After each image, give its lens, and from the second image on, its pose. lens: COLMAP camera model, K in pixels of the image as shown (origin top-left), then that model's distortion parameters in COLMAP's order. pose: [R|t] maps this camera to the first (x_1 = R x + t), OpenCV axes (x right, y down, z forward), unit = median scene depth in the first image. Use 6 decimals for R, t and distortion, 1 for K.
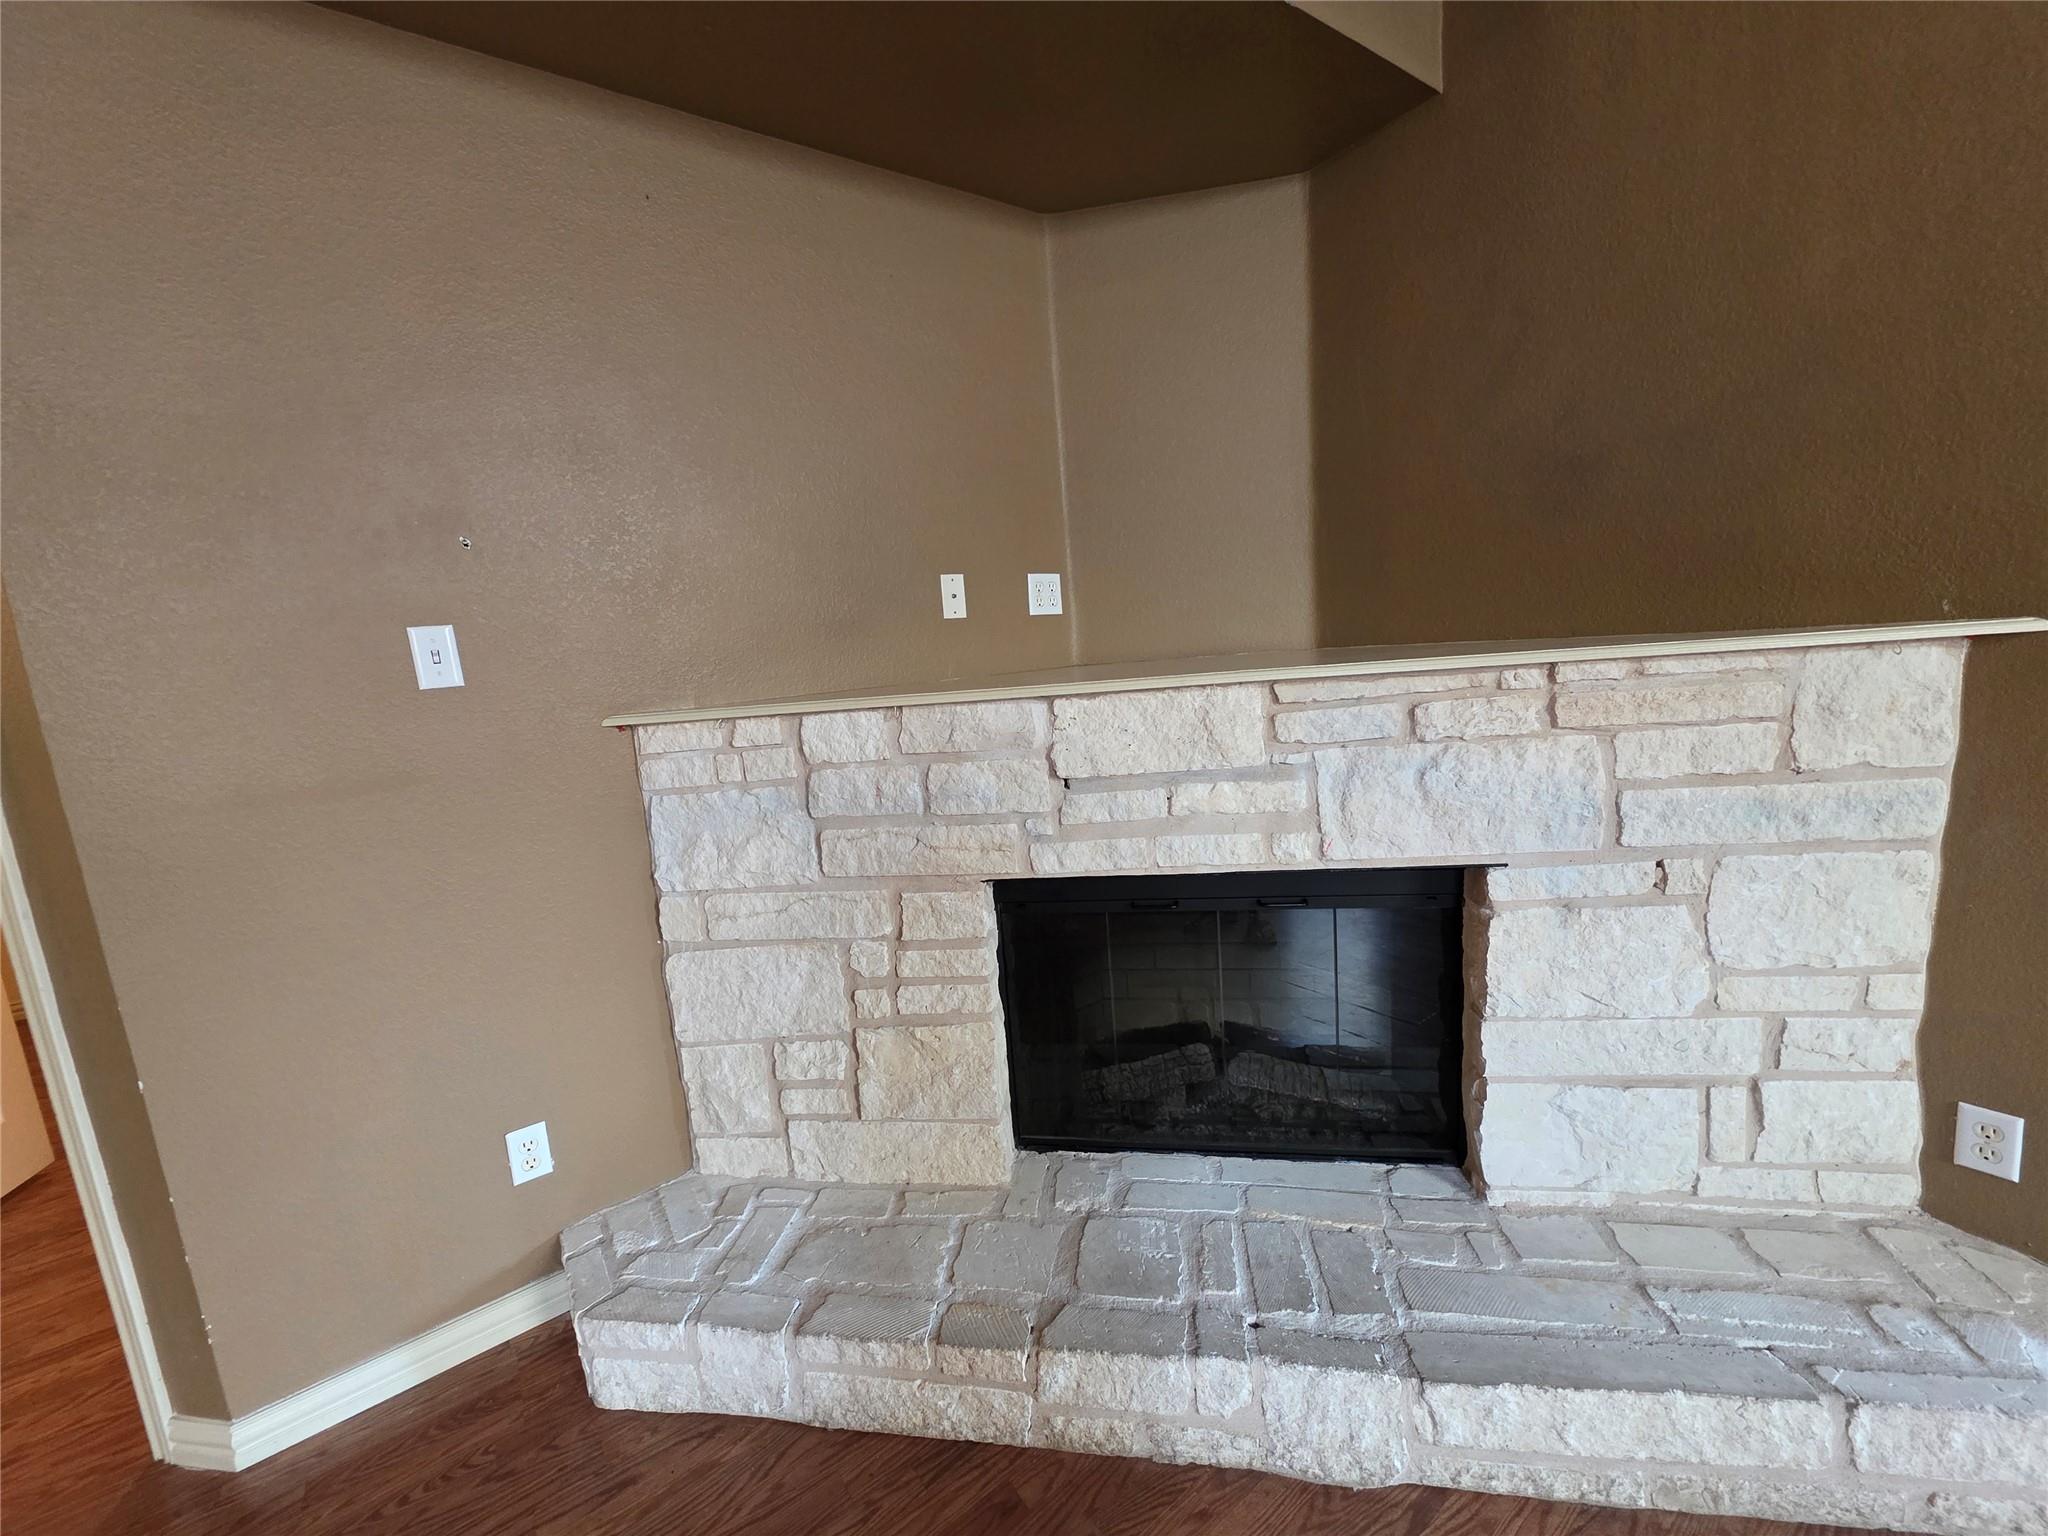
lens RADIAL K [[811.1, 0, 1025.9], [0, 811.1, 765.2], [0, 0, 1]] dist [0.002910, 0.000344]
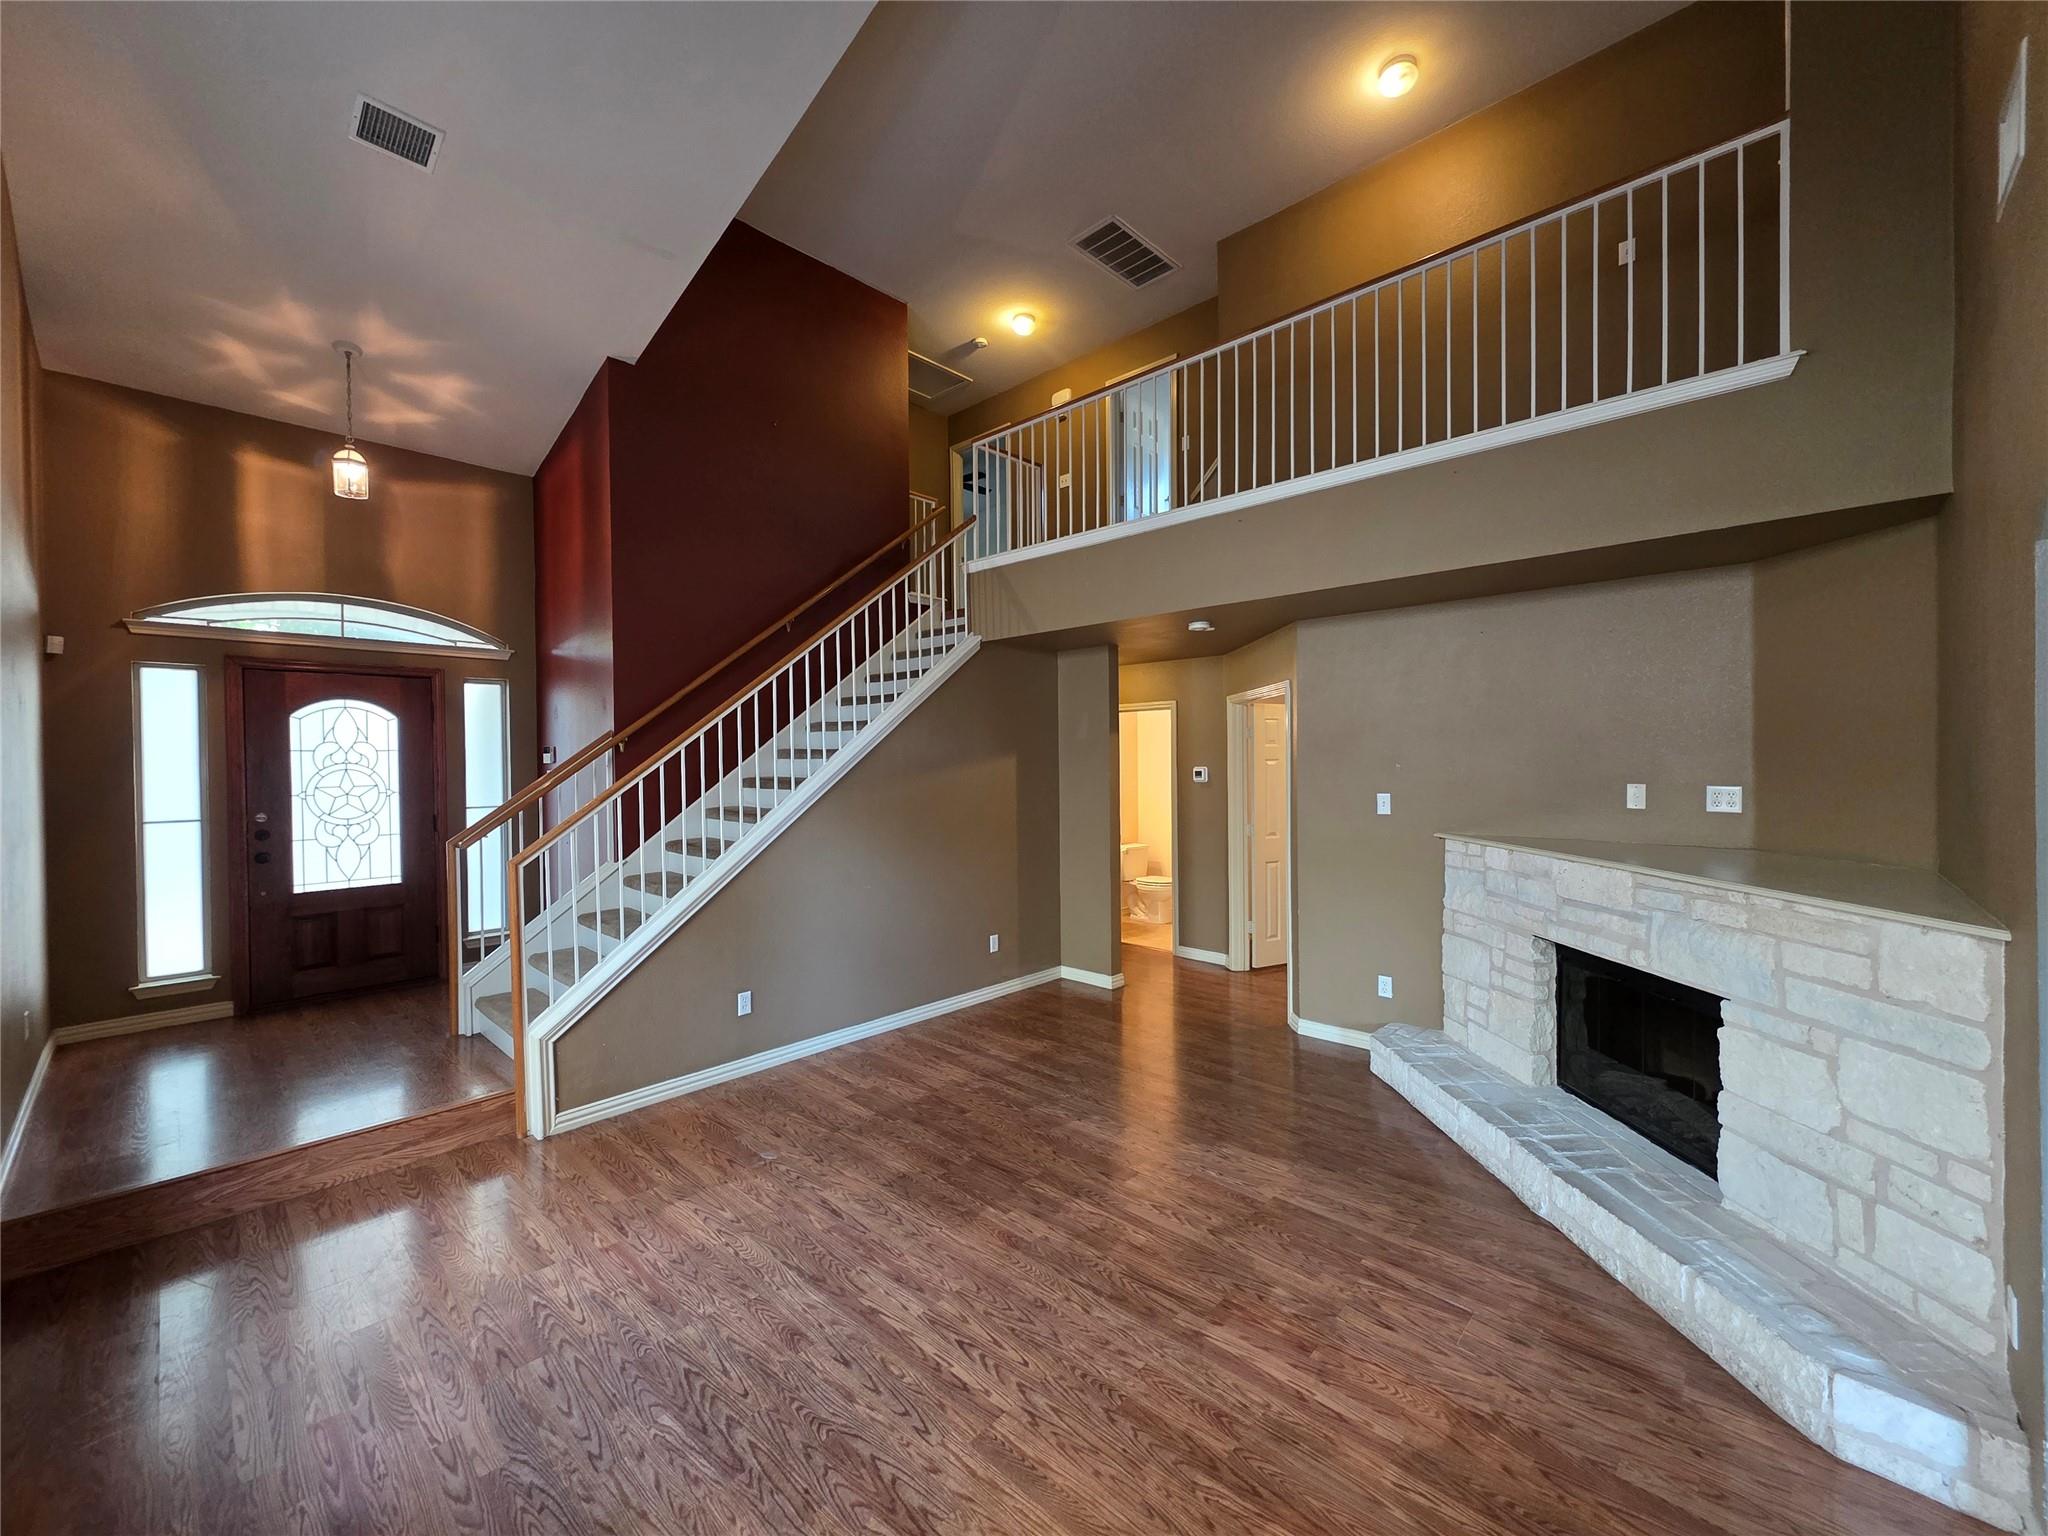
lens RADIAL K [[811.1, 0, 1025.9], [0, 811.1, 765.2], [0, 0, 1]] dist [0.002910, 0.000344]
pose [[0.191977, 0.086240, -0.977603, 1.938956], [-0.159092, 0.985691, 0.055711, -0.232151], [0.968419, 0.144834, 0.202950, -0.905070]]
